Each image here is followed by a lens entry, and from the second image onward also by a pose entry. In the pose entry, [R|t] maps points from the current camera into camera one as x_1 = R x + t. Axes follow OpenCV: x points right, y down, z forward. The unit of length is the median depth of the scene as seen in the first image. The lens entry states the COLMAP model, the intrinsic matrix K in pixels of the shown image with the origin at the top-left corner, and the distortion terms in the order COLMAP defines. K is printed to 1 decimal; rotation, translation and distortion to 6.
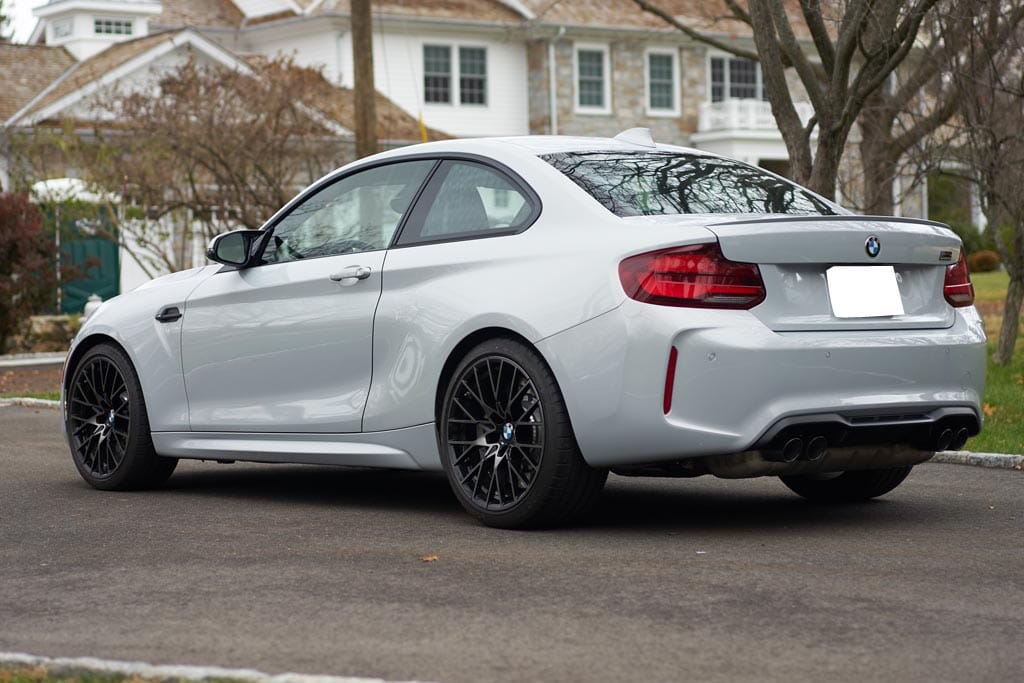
lens RADIAL K [[2332.2, 0, 512.0], [0, 2332.2, 341.5], [0, 0, 1]] dist [0.019007, -0.237089]
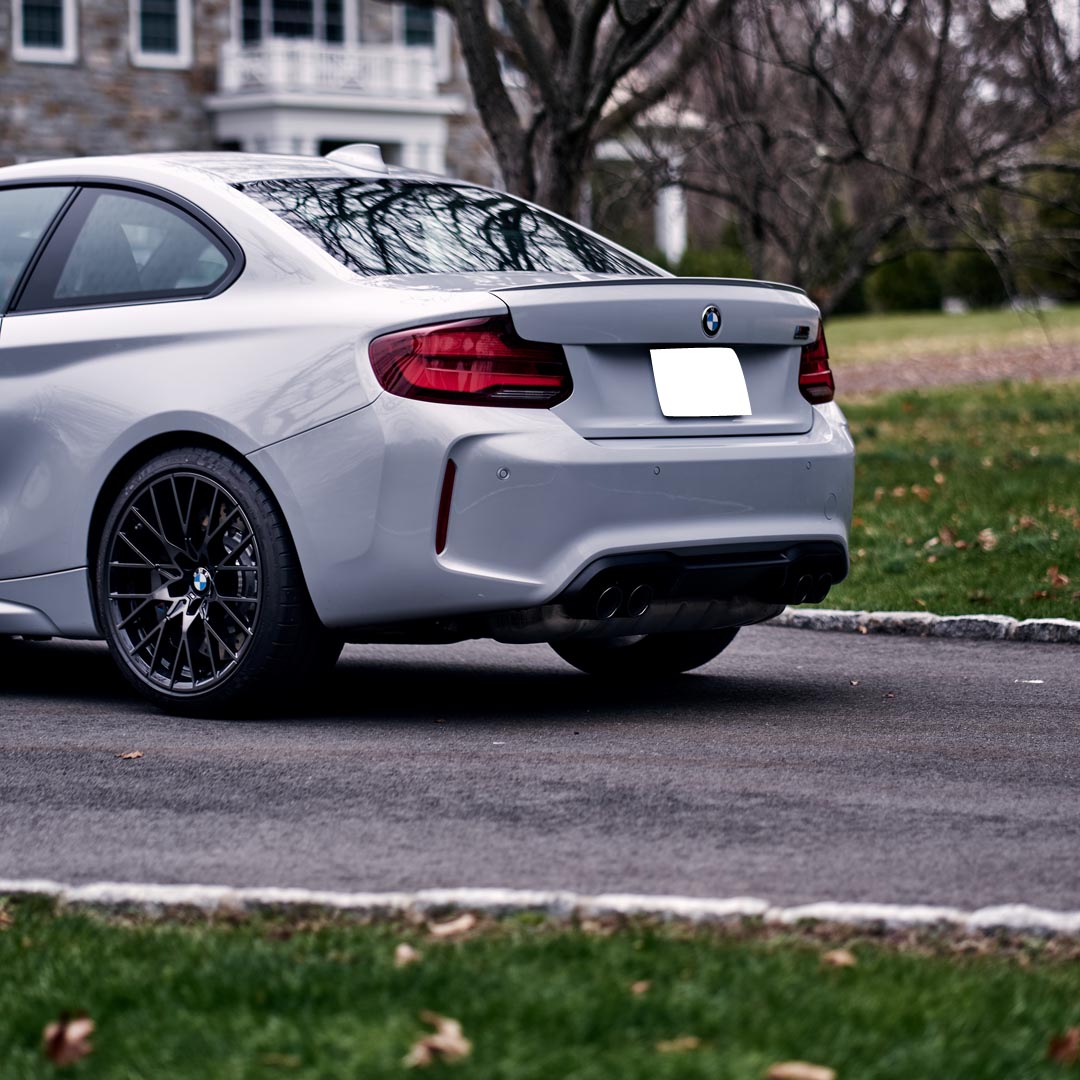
lens RADIAL K [[3983.0, 0, 540.0], [0, 3983.0, 540.0], [0, 0, 1]] dist [-0.012058, 1.762903]
pose [[0.984954, -0.003285, 0.172783, -0.108213], [-0.001156, 0.999672, 0.025597, -0.004258], [-0.172810, -0.025411, 0.984627, -0.200905]]
